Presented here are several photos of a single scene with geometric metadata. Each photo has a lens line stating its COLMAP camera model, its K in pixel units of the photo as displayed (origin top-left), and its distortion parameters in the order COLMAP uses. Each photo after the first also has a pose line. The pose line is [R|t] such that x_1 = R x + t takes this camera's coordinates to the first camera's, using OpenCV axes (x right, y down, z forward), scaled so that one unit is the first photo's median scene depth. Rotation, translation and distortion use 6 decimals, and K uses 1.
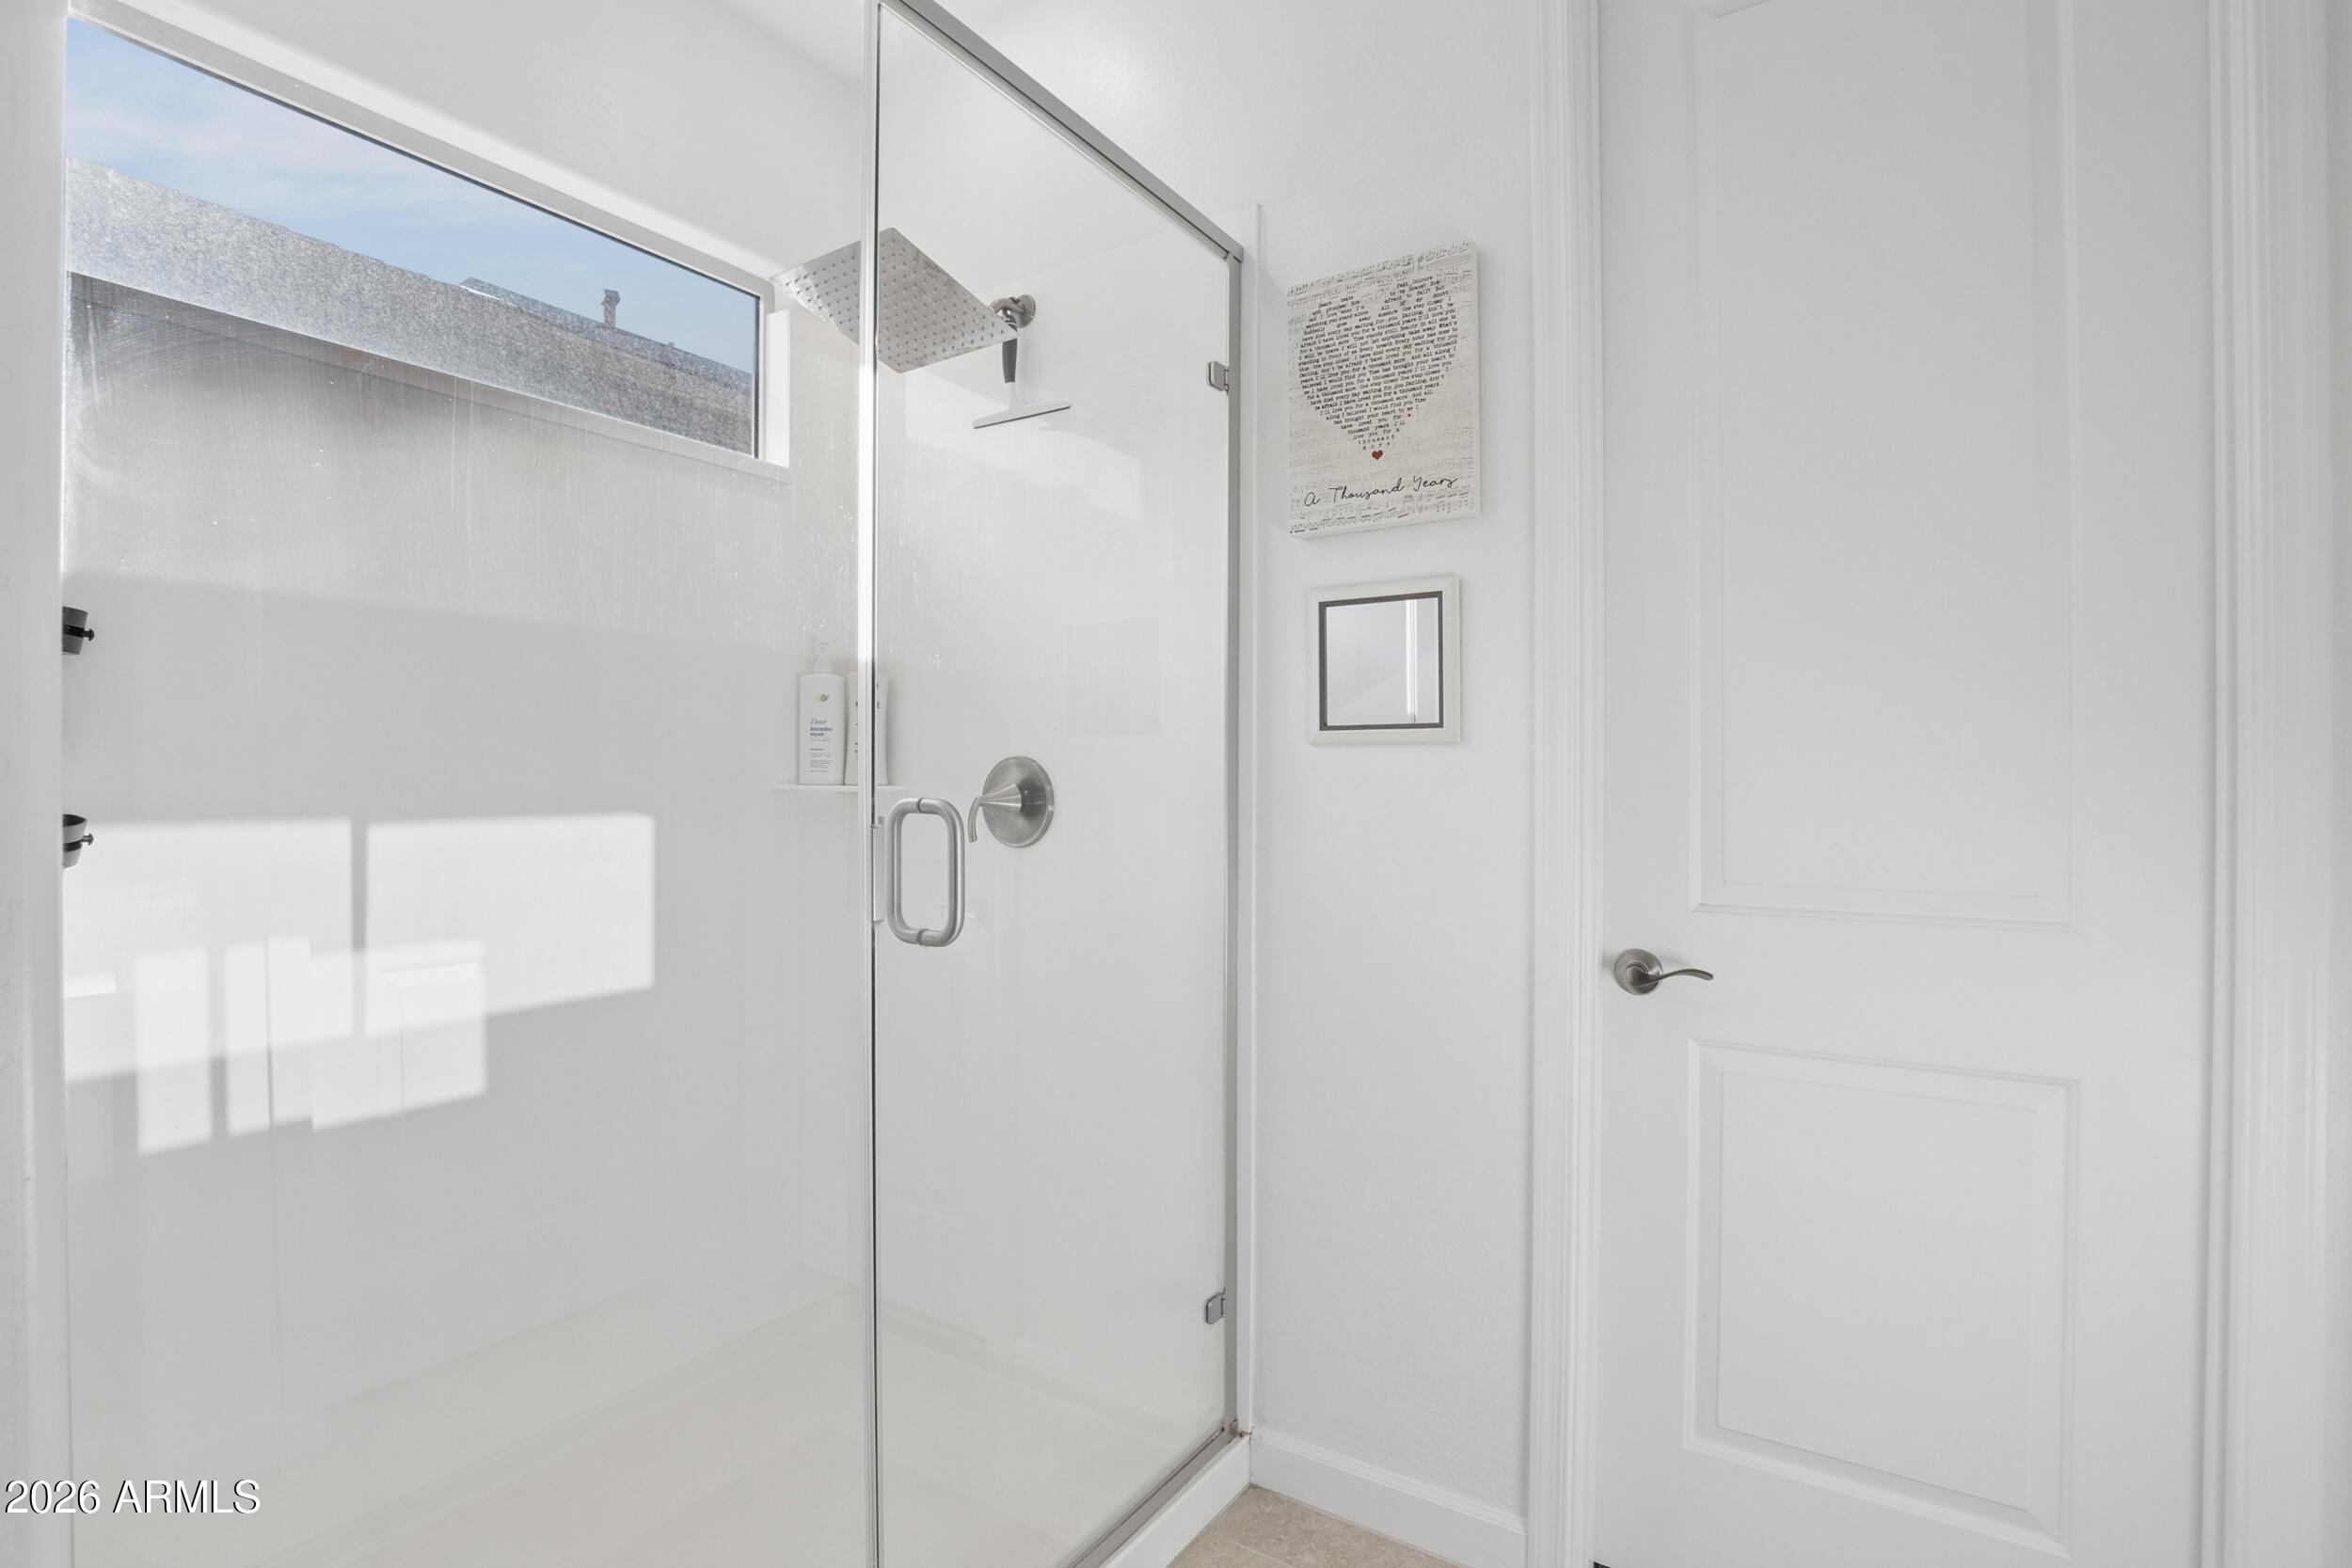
lens RADIAL K [[1105.7, 0, 1170.6], [0, 1105.7, 780.3], [0, 0, 1]] dist [-0.037779, 0.007235]
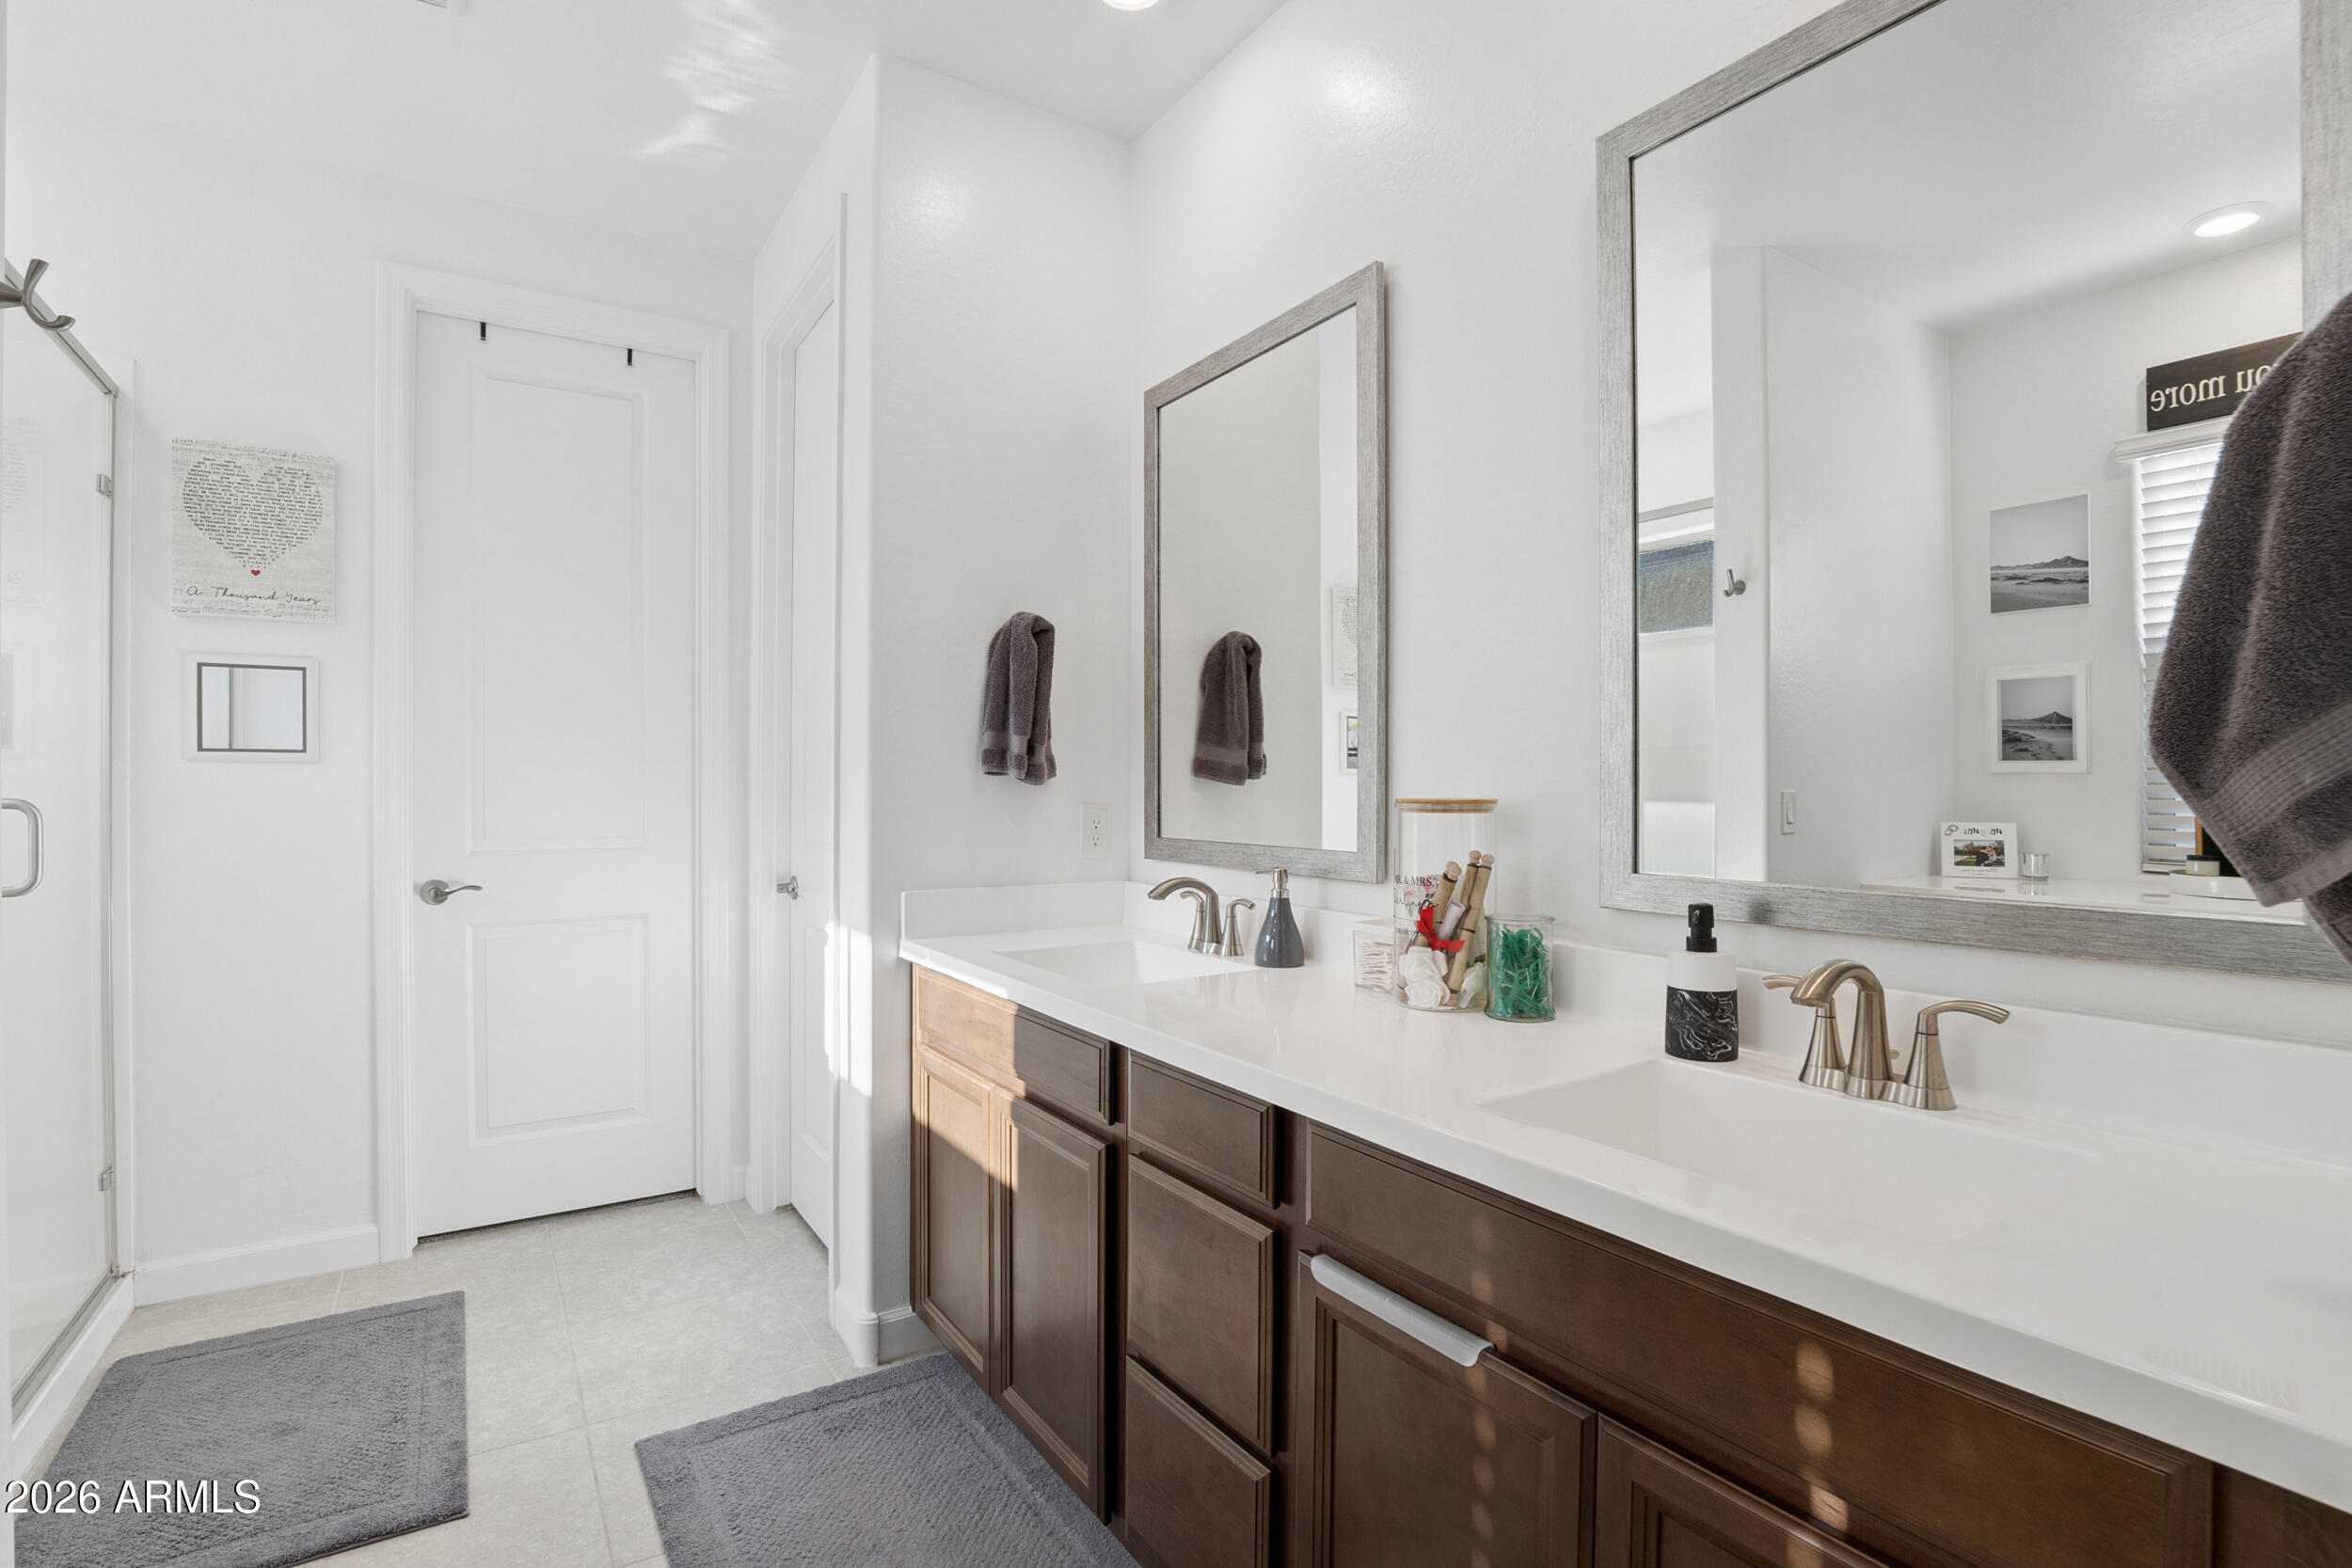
lens RADIAL K [[1105.7, 0, 1178.1], [0, 1105.7, 794.1], [0, 0, 1]] dist [-0.037779, 0.007235]
pose [[0.397347, -0.007847, 0.917635, -0.675477], [-0.000884, 0.999960, 0.008933, -0.002925], [-0.917668, -0.004361, 0.397324, -0.767137]]
